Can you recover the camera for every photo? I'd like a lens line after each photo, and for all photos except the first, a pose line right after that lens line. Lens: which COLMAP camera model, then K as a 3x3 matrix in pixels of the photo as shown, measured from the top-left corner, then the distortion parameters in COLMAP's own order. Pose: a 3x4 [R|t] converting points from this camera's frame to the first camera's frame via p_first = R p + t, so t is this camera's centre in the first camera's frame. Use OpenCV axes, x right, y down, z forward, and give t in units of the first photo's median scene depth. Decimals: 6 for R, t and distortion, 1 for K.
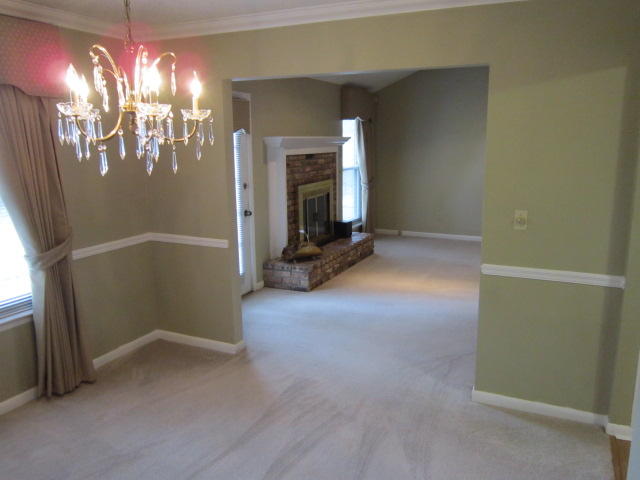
lens RADIAL K [[515.0, 0, 320.0], [0, 515.0, 240.0], [0, 0, 1]] dist [-0.050789, -0.000598]
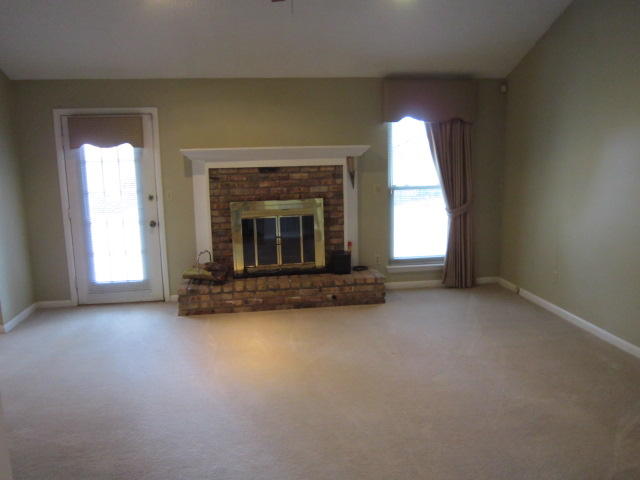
lens RADIAL K [[515.0, 0, 320.0], [0, 515.0, 240.0], [0, 0, 1]] dist [-0.050789, -0.000598]
pose [[0.543952, 0.129965, -0.828991, 0.789776], [-0.144275, 0.987706, 0.060180, -0.115079], [0.826620, 0.086867, 0.556015, 0.624103]]
